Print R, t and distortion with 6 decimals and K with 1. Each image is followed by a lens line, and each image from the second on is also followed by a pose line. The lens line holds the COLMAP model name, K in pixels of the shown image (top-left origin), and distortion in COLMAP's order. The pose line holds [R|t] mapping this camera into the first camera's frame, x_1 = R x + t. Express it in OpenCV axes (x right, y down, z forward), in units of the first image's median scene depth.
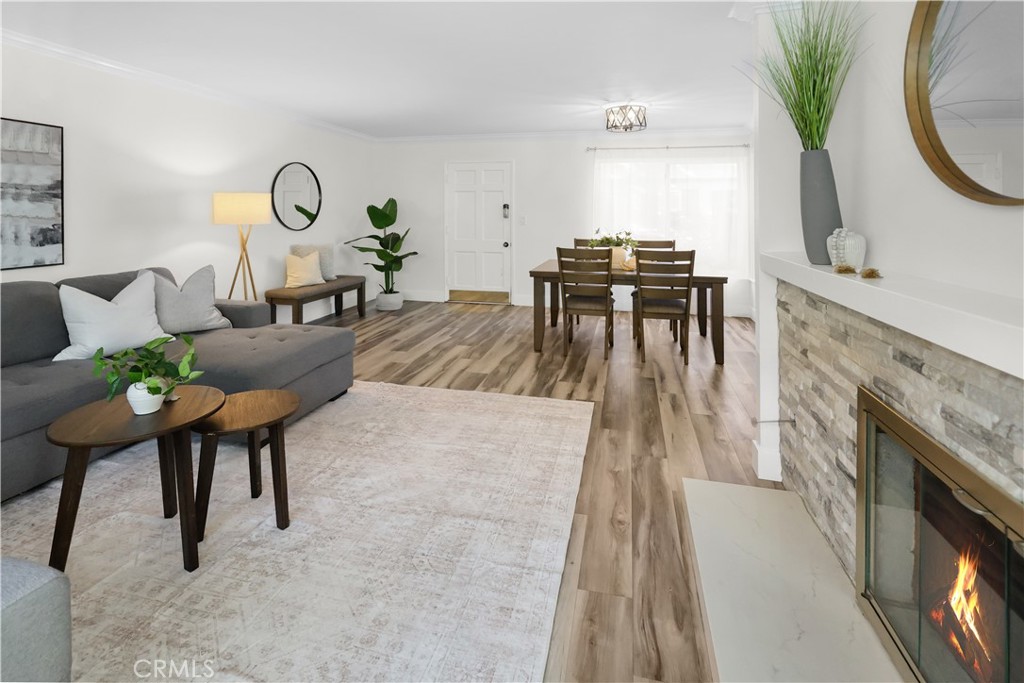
lens RADIAL K [[465.3, 0, 482.9], [0, 465.3, 214.2], [0, 0, 1]] dist [0.000767, -0.001187]
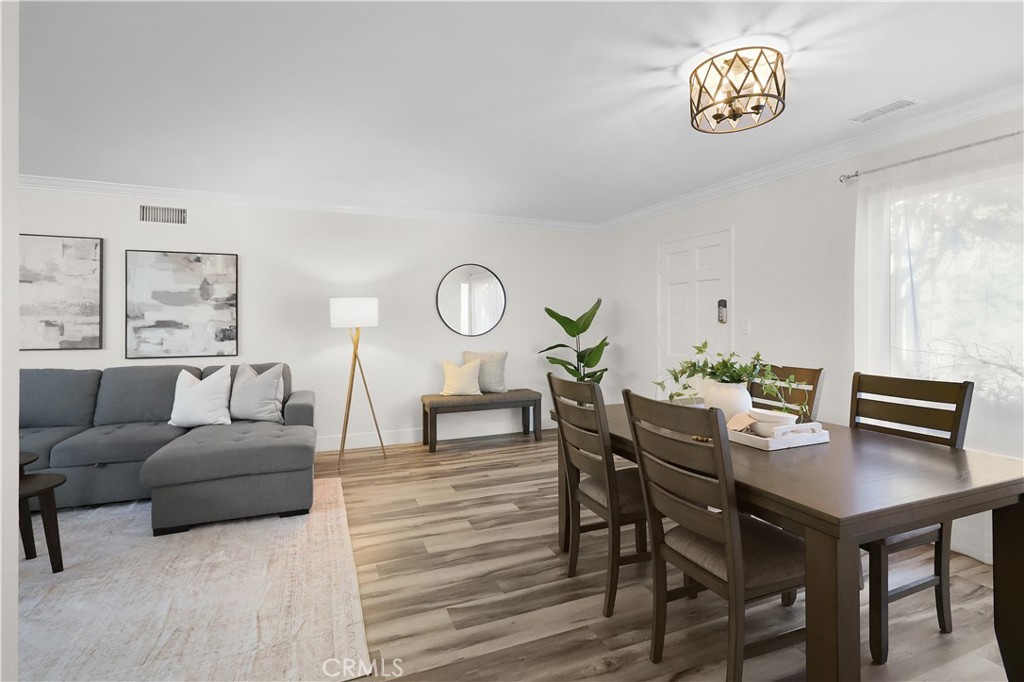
lens RADIAL K [[492.6, 0, 520.2], [0, 492.6, 319.6], [0, 0, 1]] dist [0.002104, -0.000554]
pose [[0.623216, -0.007305, -0.782016, 0.733446], [0.001696, 0.999967, -0.007989, 0.015724], [0.782048, 0.003653, 0.623208, 0.746660]]
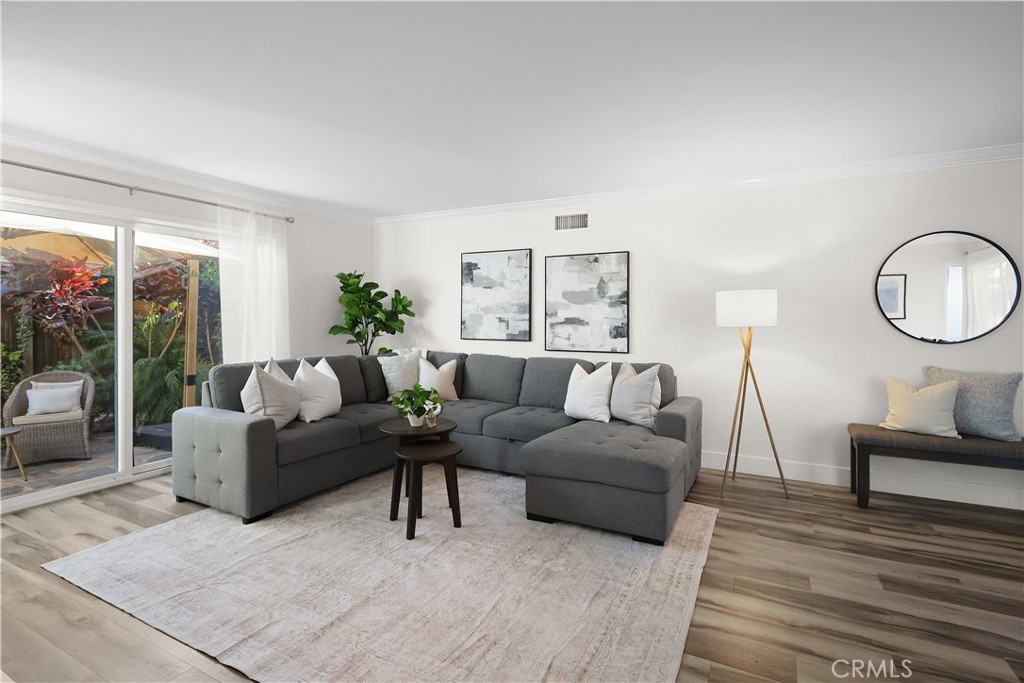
lens RADIAL K [[492.6, 0, 511.0], [0, 492.6, 317.6], [0, 0, 1]] dist [0.002104, -0.000554]
pose [[-0.191819, -0.006540, -0.981408, 0.566296], [-0.007522, 0.999958, -0.005193, 0.014814], [0.981401, 0.006386, -0.191860, 0.936227]]
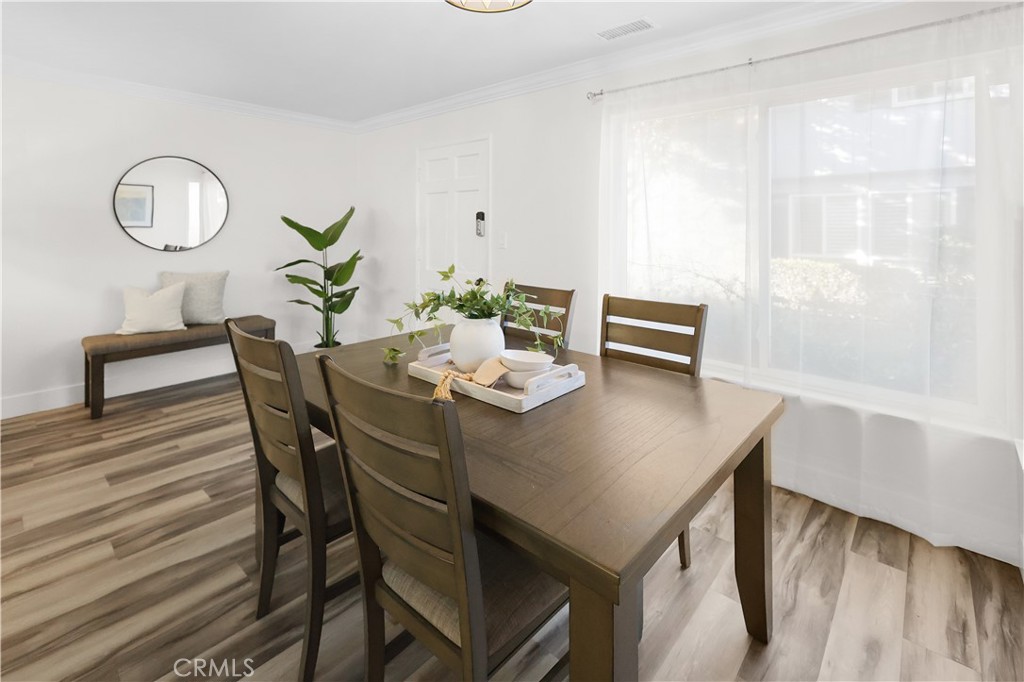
lens RADIAL K [[465.3, 0, 527.6], [0, 465.3, 229.7], [0, 0, 1]] dist [0.000767, -0.001187]
pose [[0.911978, 0.001936, -0.410236, 0.646406], [-0.002621, 0.999996, -0.001108, 0.000919], [0.410232, 0.002086, 0.911979, 0.937265]]
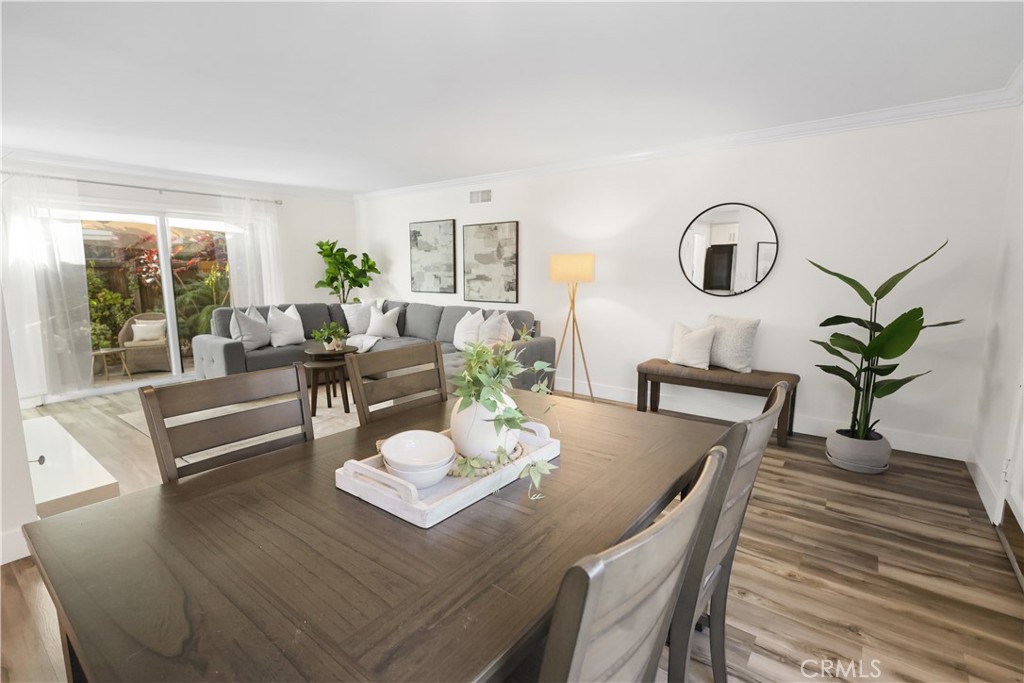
lens RADIAL K [[492.6, 0, 493.2], [0, 492.6, 336.7], [0, 0, 1]] dist [0.002104, -0.000554]
pose [[-0.389632, 0.118594, -0.913303, 0.798450], [-0.003174, 0.991496, 0.130102, -0.005323], [0.920965, 0.053591, -0.385942, 1.622667]]
